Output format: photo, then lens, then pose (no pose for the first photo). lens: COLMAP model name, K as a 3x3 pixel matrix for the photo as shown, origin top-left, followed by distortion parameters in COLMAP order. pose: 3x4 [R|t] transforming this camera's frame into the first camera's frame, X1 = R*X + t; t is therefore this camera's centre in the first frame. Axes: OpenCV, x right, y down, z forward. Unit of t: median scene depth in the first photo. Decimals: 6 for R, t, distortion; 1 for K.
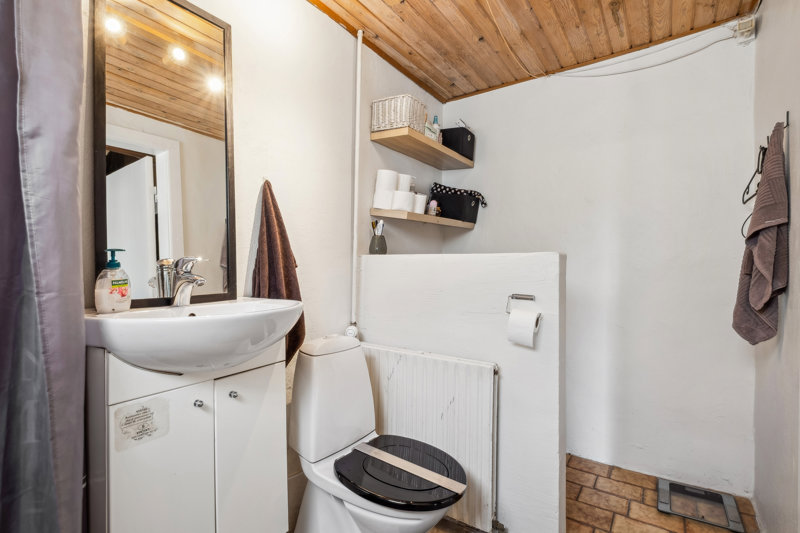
lens RADIAL K [[391.3, 0, 400.0], [0, 391.3, 266.5], [0, 0, 1]] dist [0.001438, -0.000164]
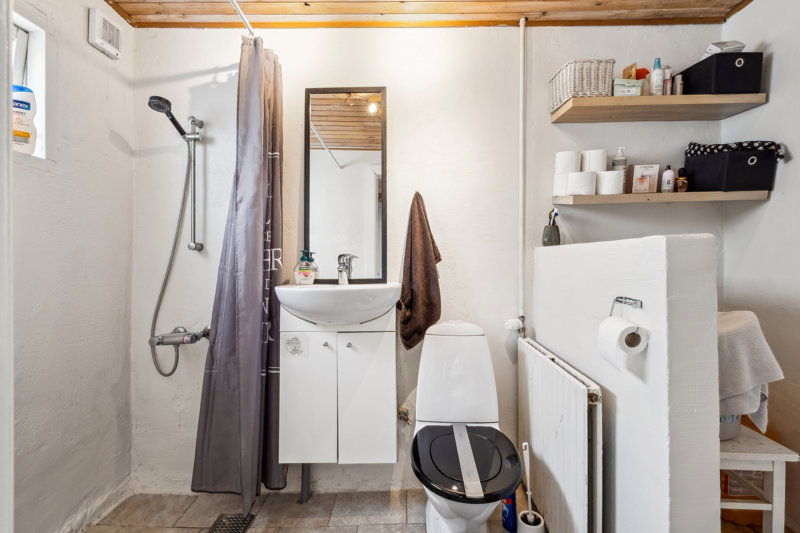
lens RADIAL K [[385.4, 0, 400.0], [0, 385.4, 266.5], [0, 0, 1]] dist [-0.003863, -0.001175]
pose [[0.535227, -0.001637, -0.844707, 0.521519], [0.003914, 0.999992, 0.000542, 0.015344], [0.844699, -0.003596, 0.535229, 0.212785]]
